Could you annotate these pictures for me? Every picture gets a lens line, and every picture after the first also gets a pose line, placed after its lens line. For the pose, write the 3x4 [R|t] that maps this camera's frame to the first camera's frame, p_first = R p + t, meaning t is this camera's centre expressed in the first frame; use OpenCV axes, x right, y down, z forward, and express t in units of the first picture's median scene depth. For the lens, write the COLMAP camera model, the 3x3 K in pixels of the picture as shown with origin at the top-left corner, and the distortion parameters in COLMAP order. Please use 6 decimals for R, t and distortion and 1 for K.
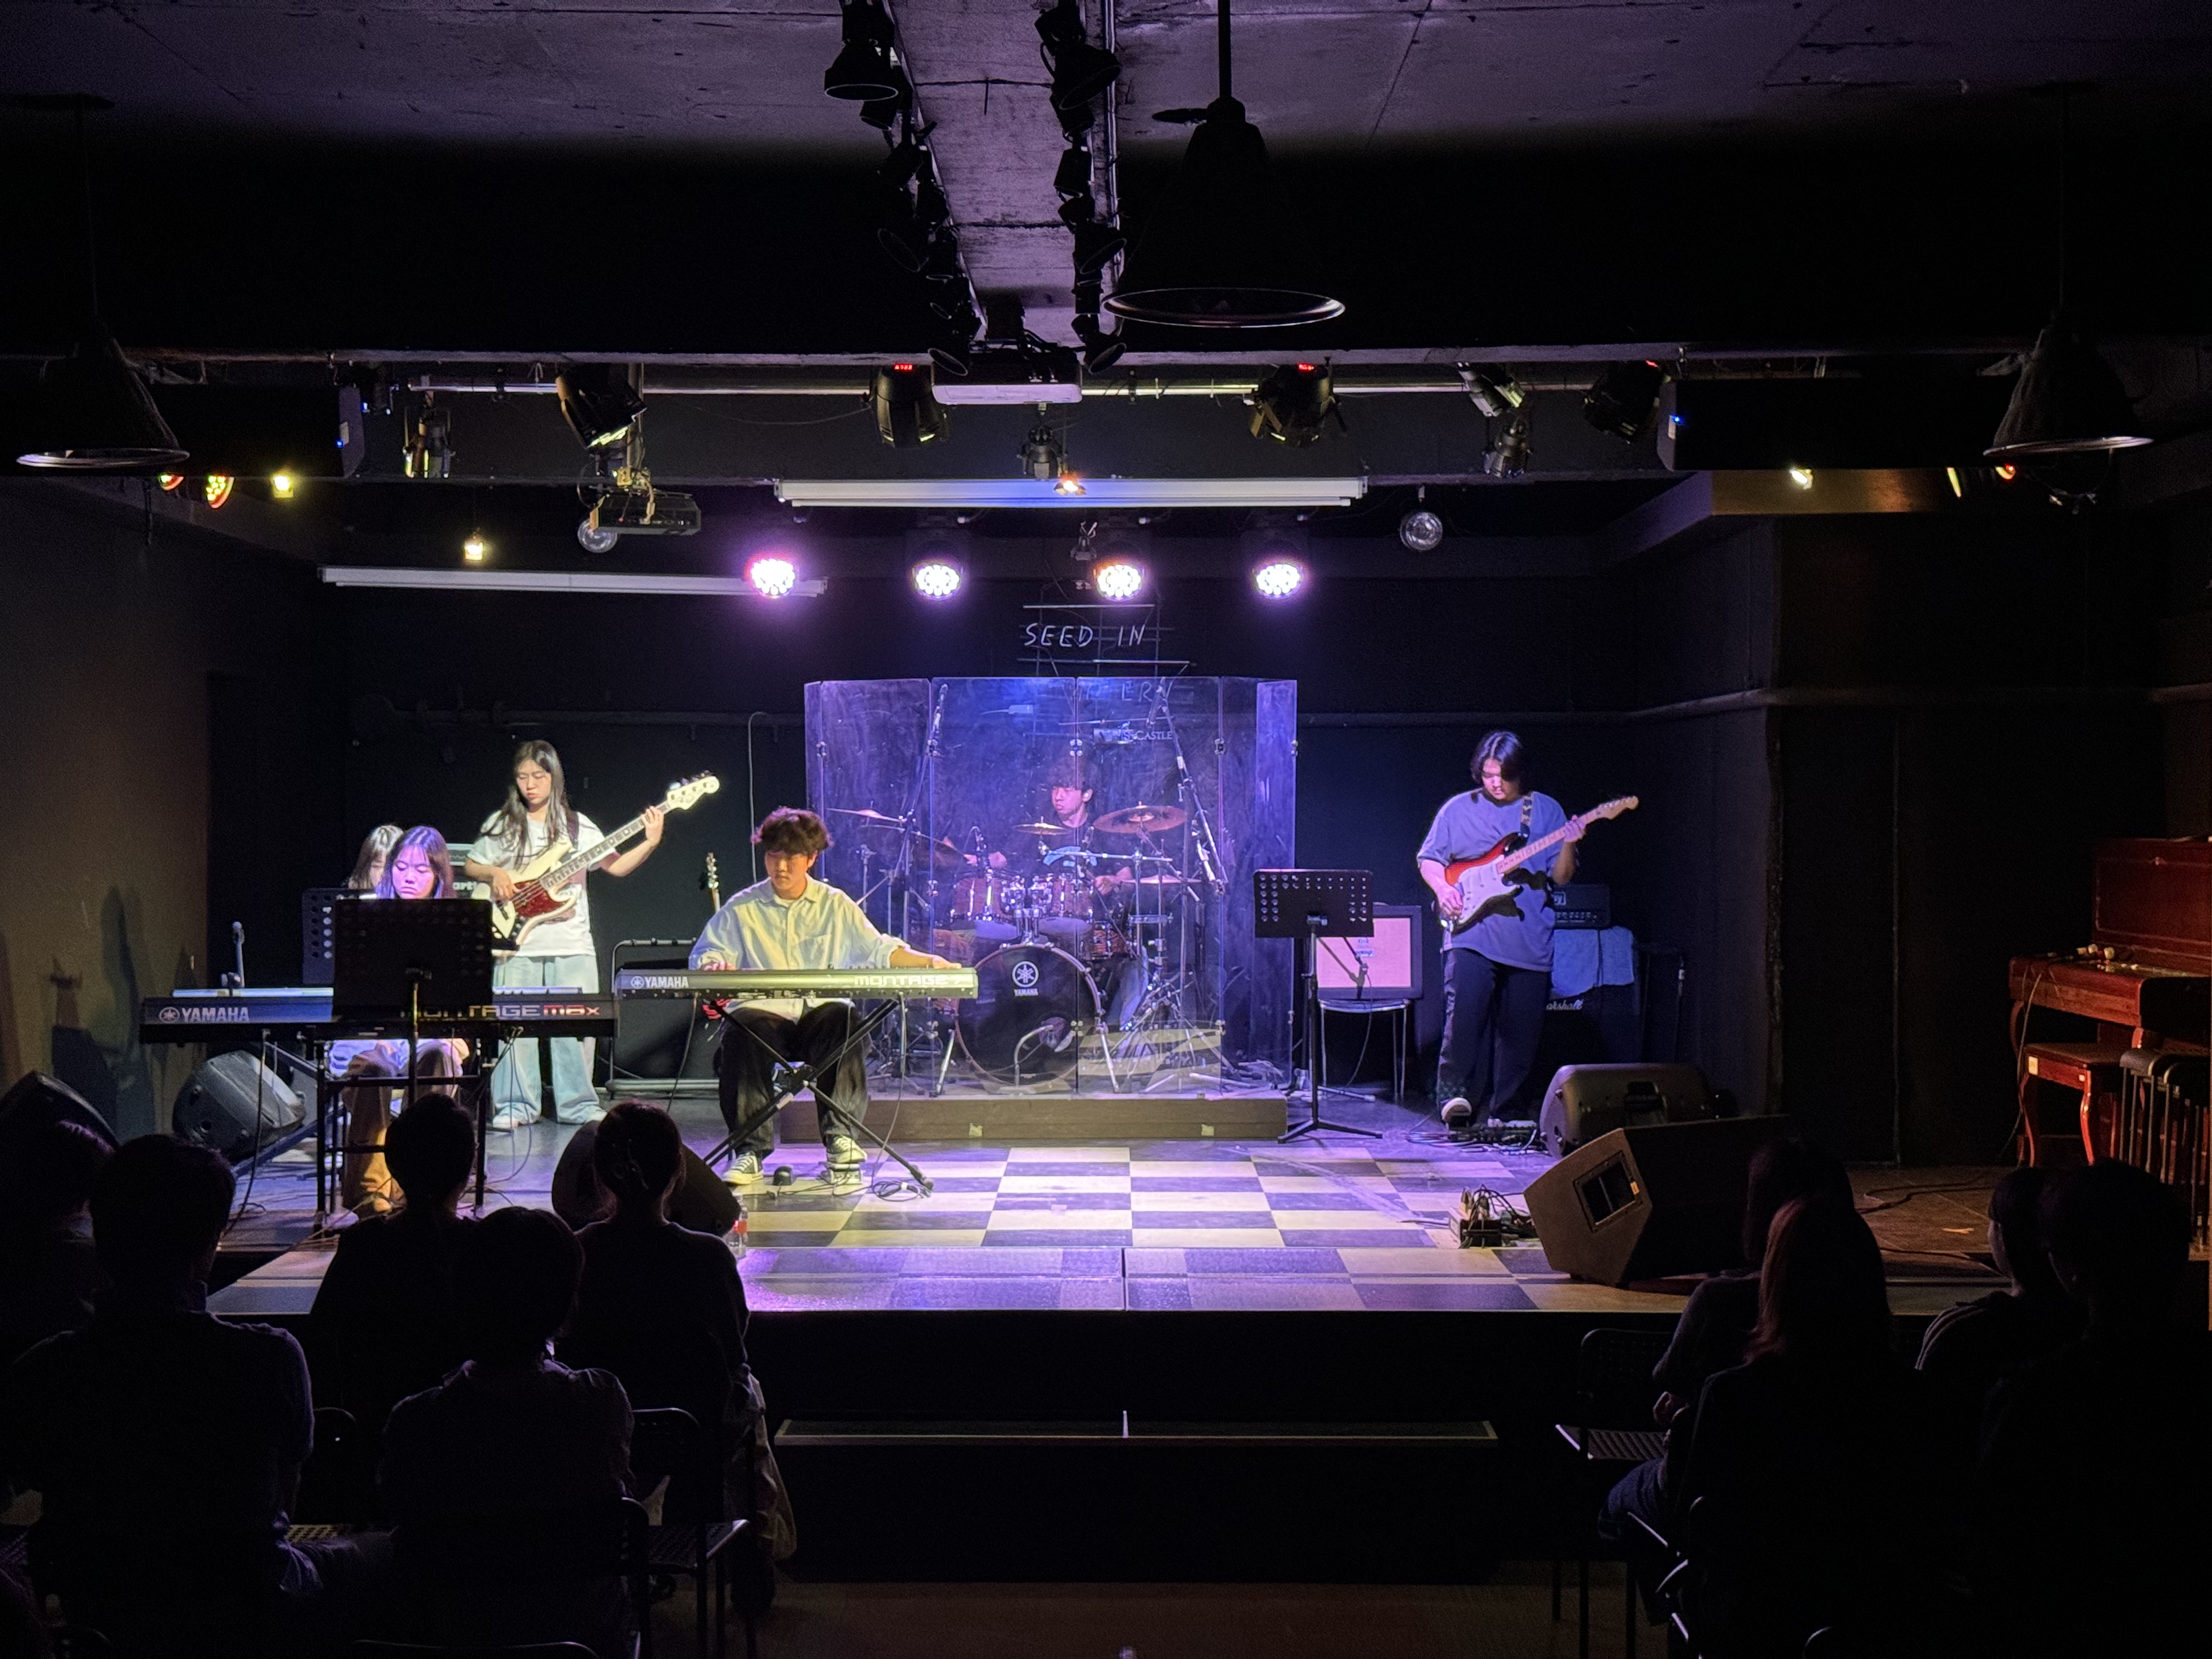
lens RADIAL K [[3078.8, 0, 1106.0], [0, 3078.8, 829.5], [0, 0, 1]] dist [0.103479, 0.020539]
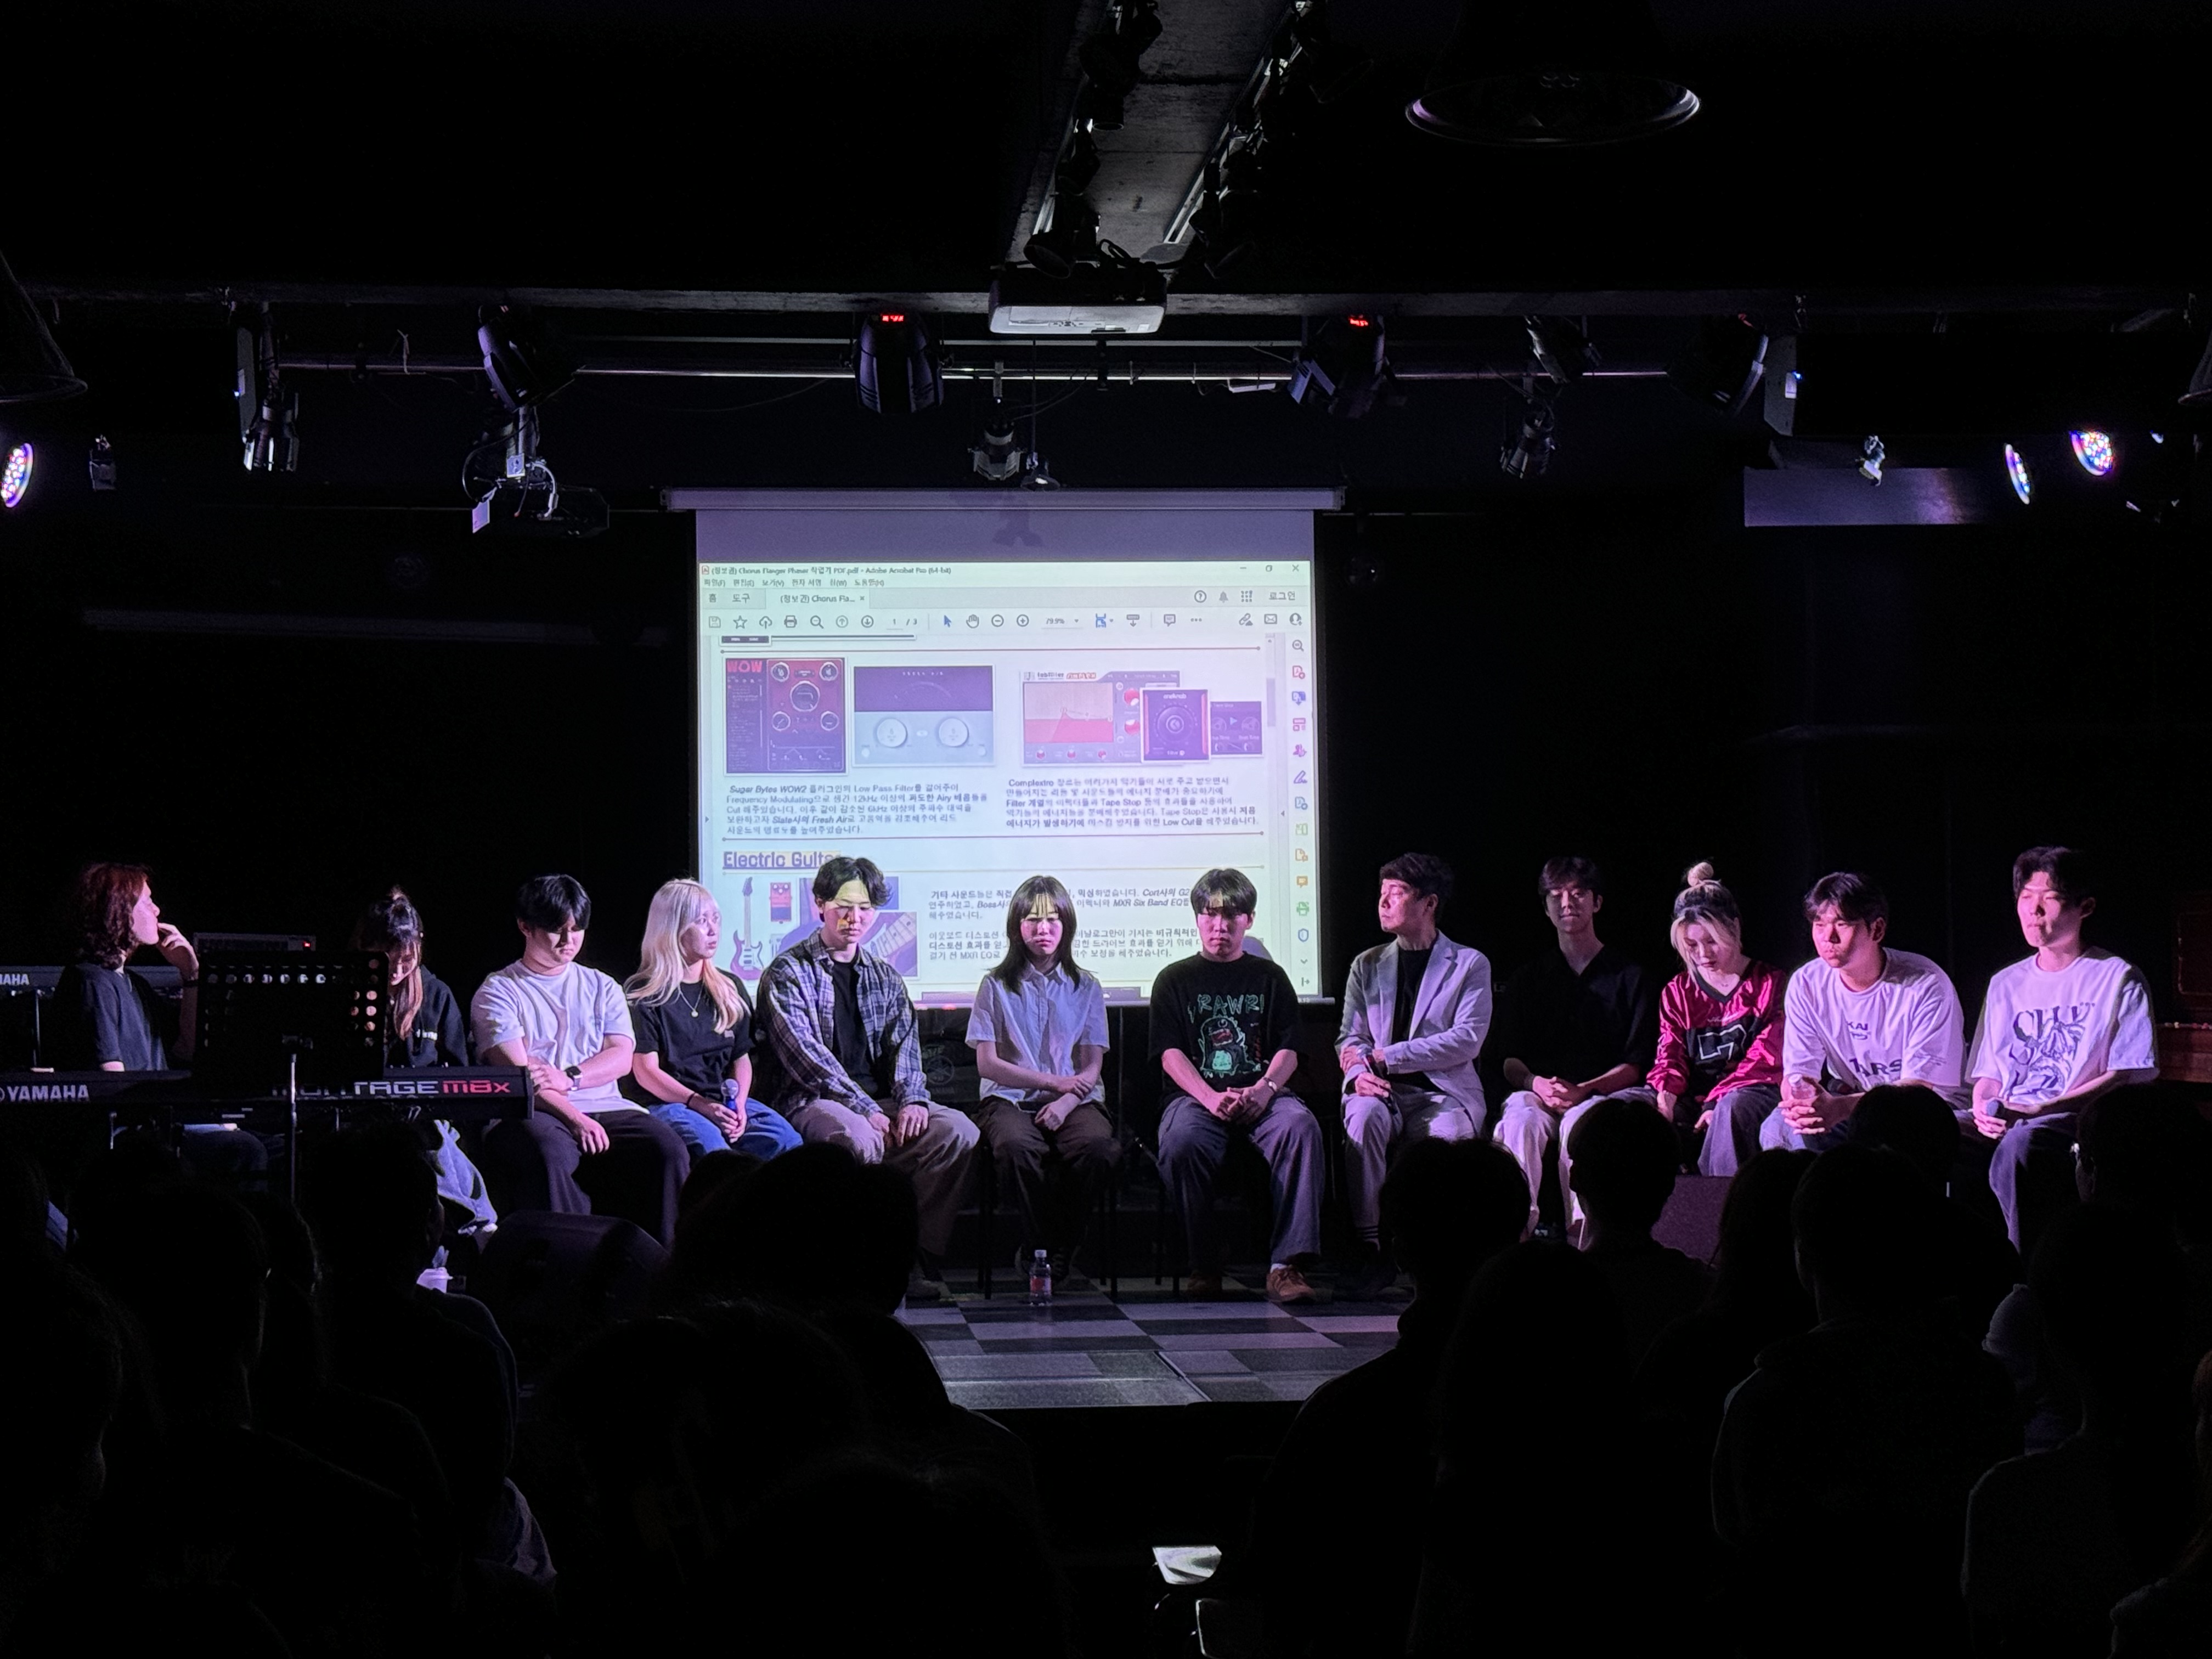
lens RADIAL K [[3458.1, 0, 1106.0], [0, 3458.1, 829.5], [0, 0, 1]] dist [0.058761, 0.171156]
pose [[0.995045, -0.004648, 0.099317, -0.097728], [0.010010, 0.998515, -0.053552, 0.041552], [-0.098921, 0.054280, 0.993614, 0.046515]]
